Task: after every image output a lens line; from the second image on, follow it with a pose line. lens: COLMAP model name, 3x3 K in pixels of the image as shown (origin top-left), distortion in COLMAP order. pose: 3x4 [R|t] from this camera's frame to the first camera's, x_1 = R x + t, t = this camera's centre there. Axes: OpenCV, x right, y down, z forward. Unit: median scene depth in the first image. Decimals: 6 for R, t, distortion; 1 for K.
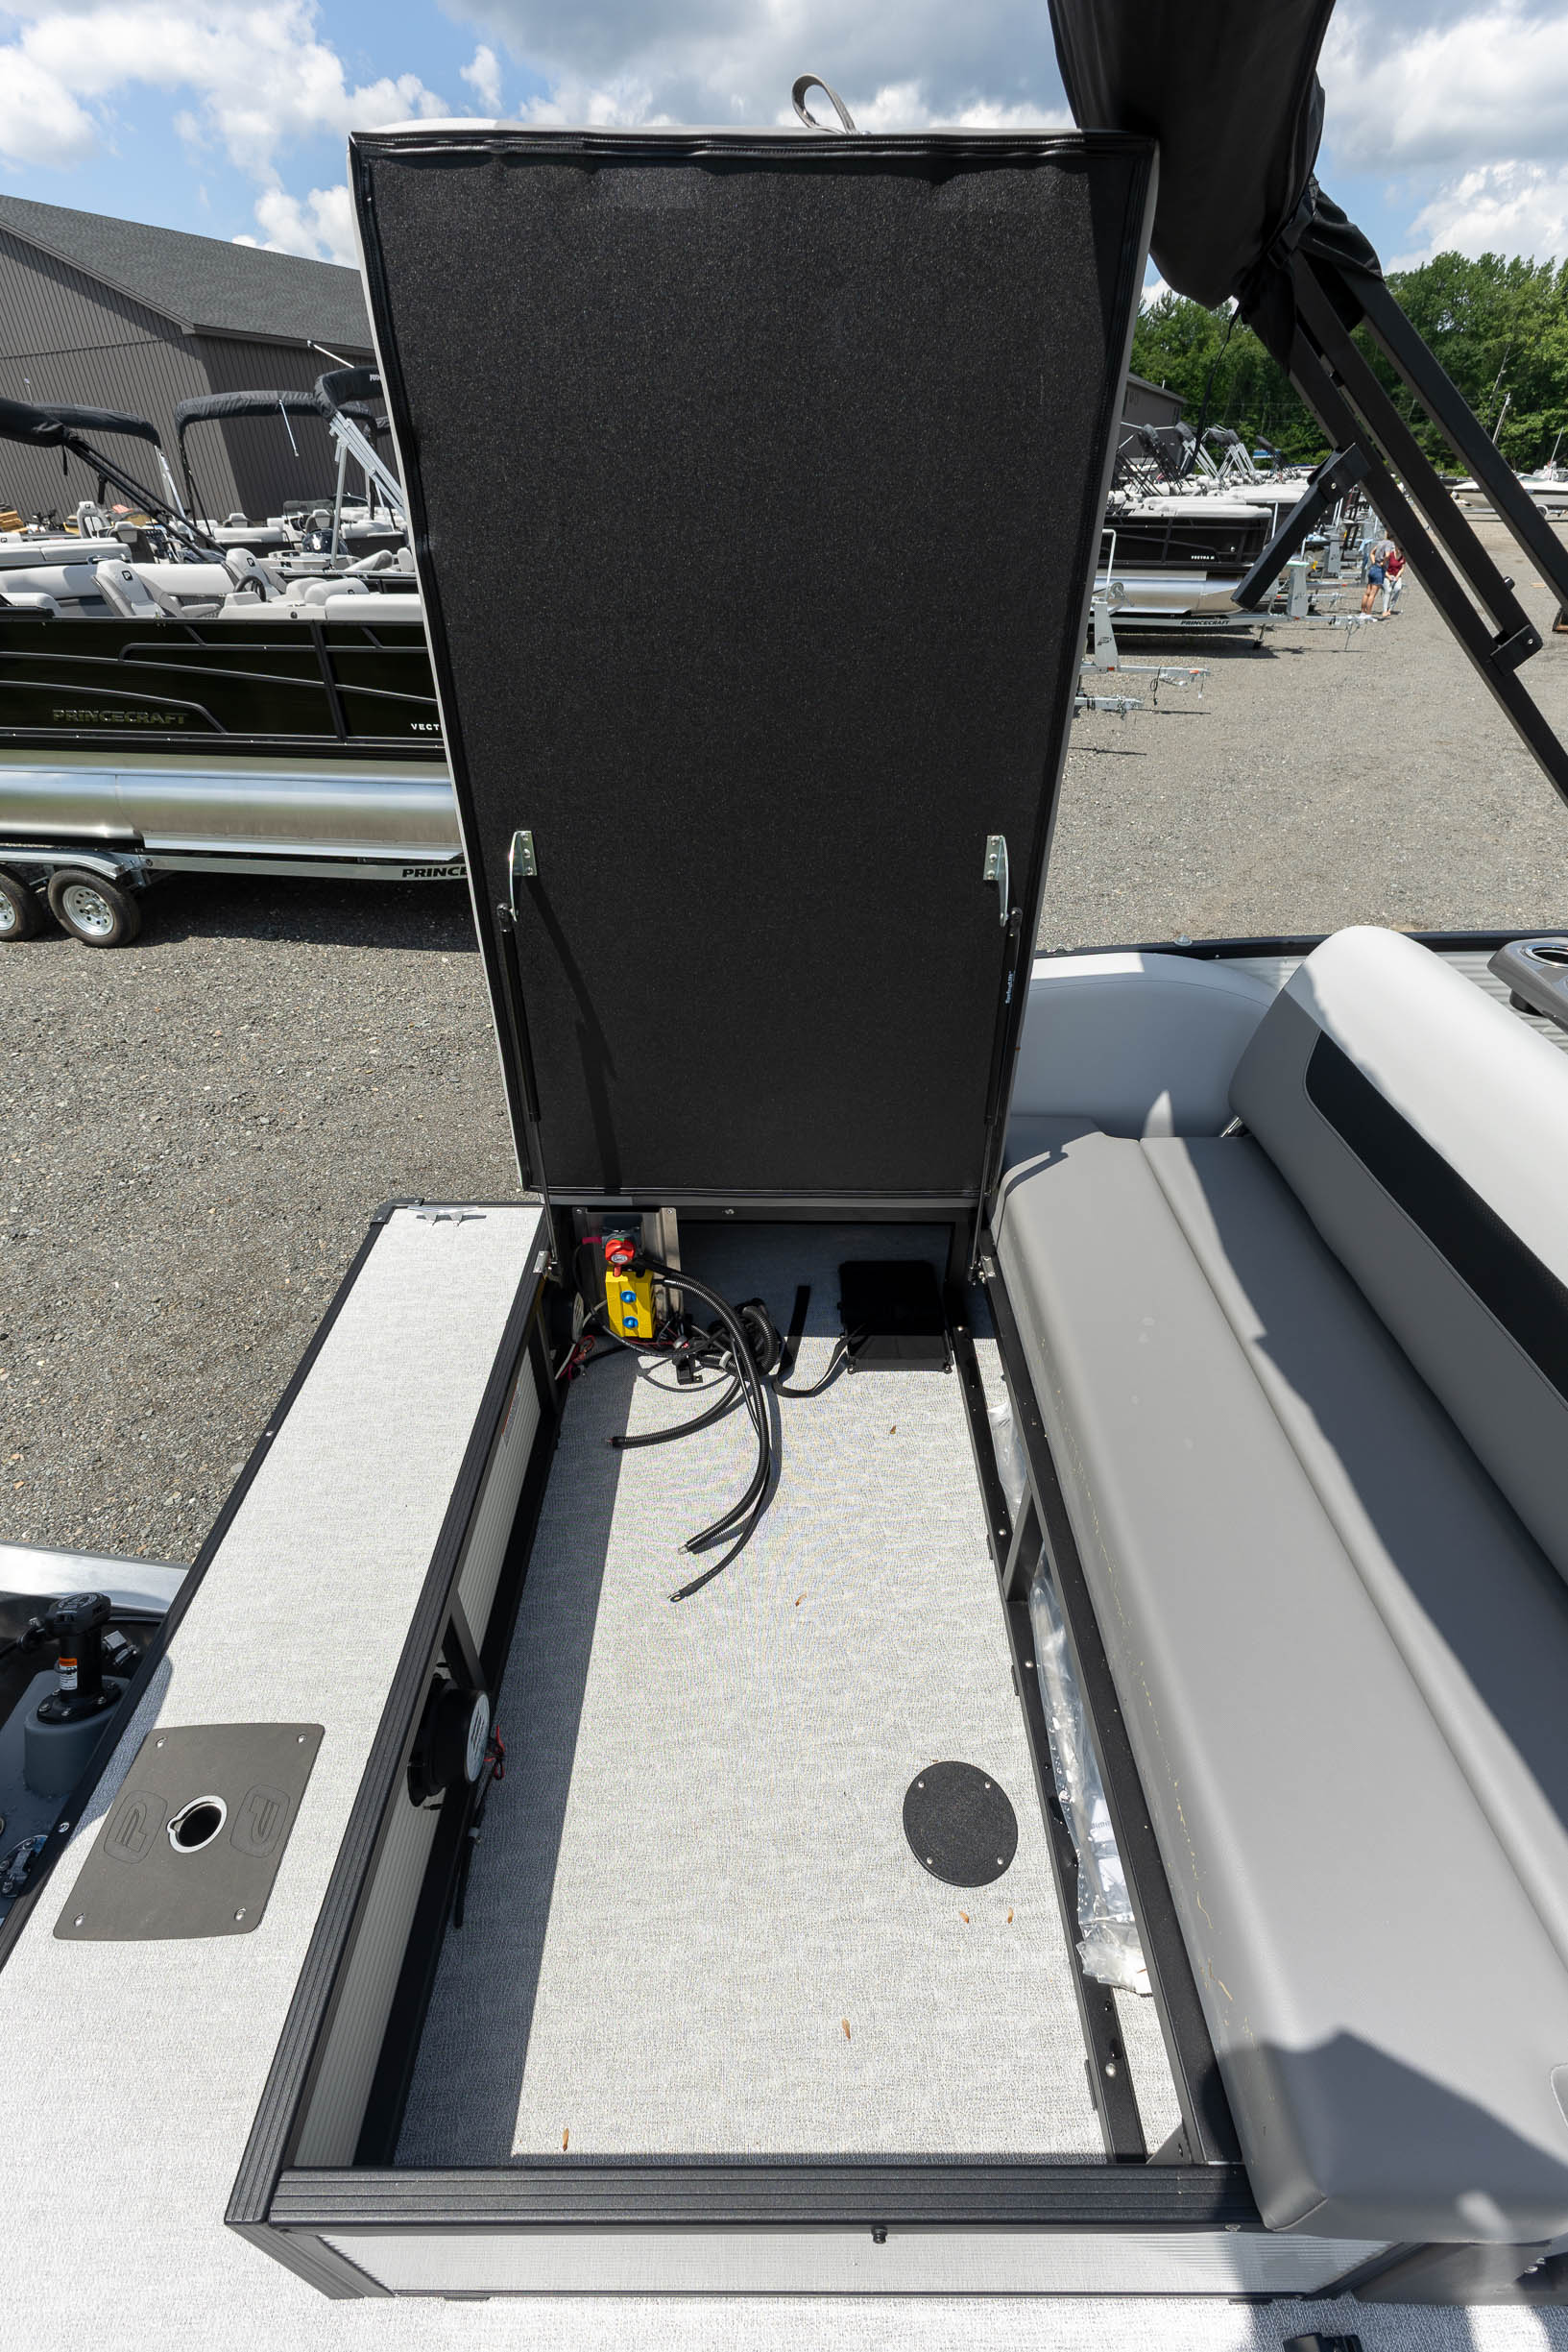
lens RADIAL K [[1000.2, 0, 762.8], [0, 1000.2, 1188.9], [0, 0, 1]] dist [0.010076, -0.003881]
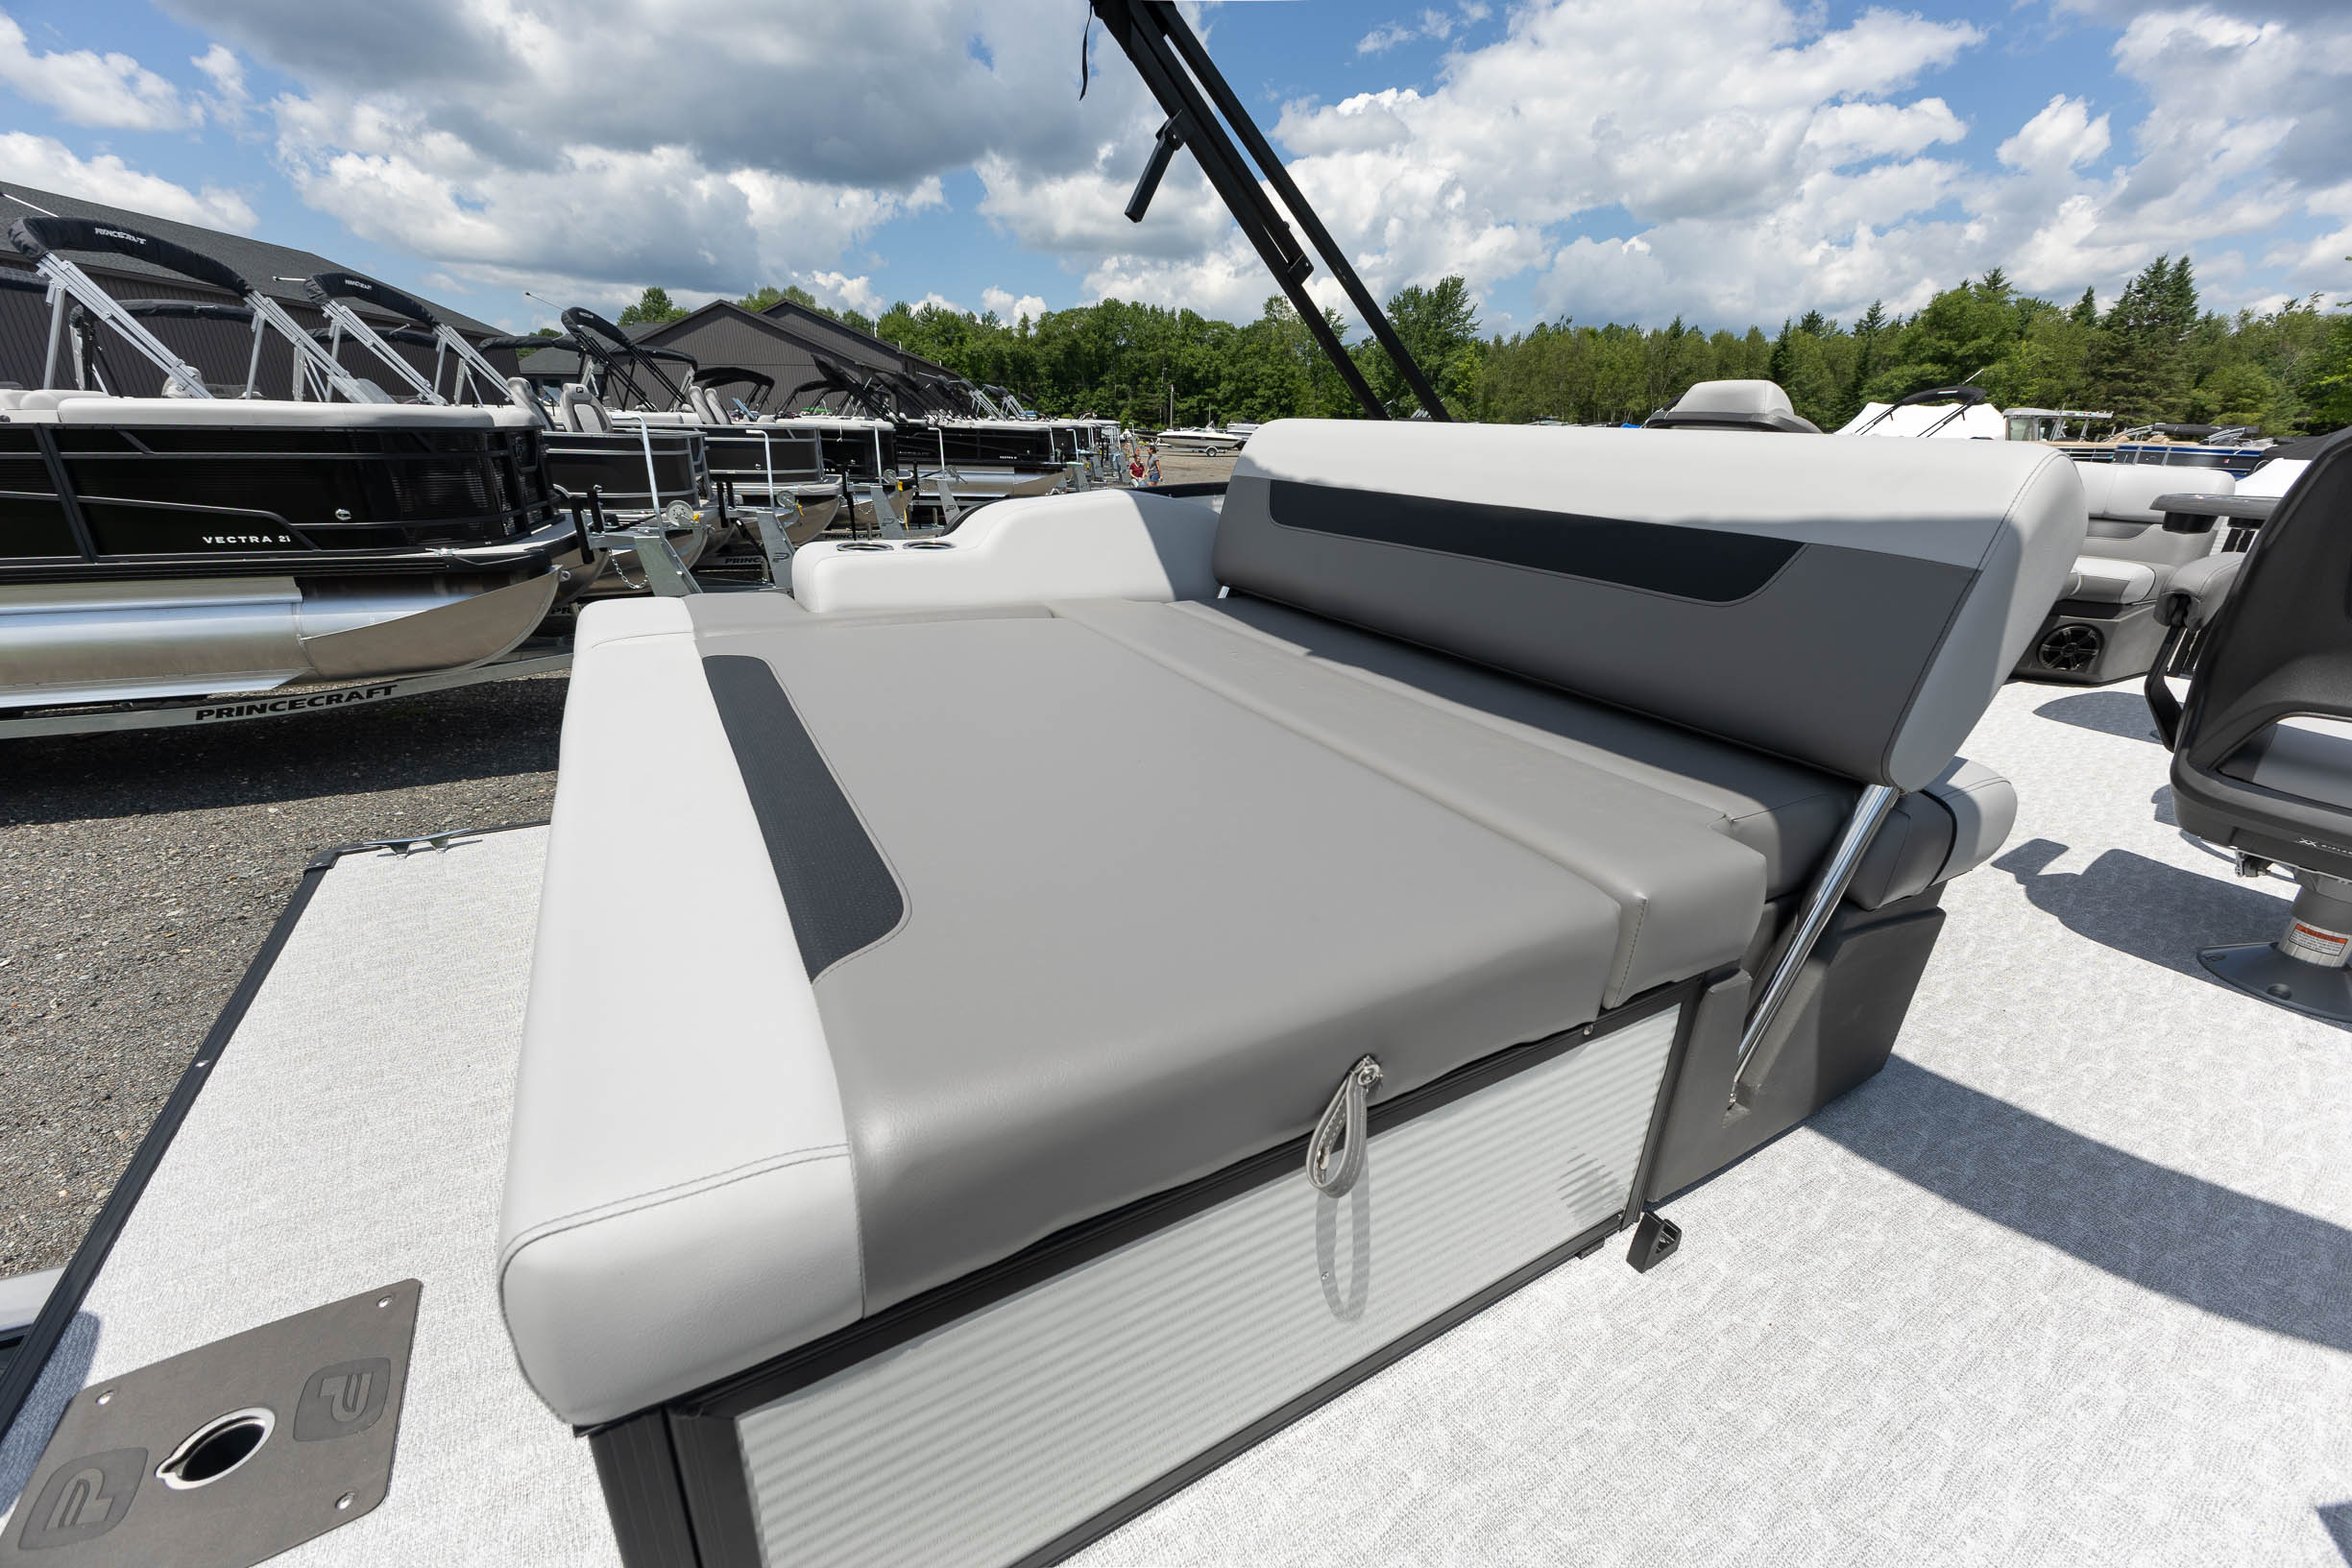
lens RADIAL K [[930.2, 0, 1169.3], [0, 930.2, 788.9], [0, 0, 1]] dist [0.000096, -0.001676]
pose [[0.863676, -0.152527, 0.480416, -0.045890], [0.265562, 0.947799, -0.176502, 0.086835], [-0.428417, 0.280021, 0.859097, 0.022693]]
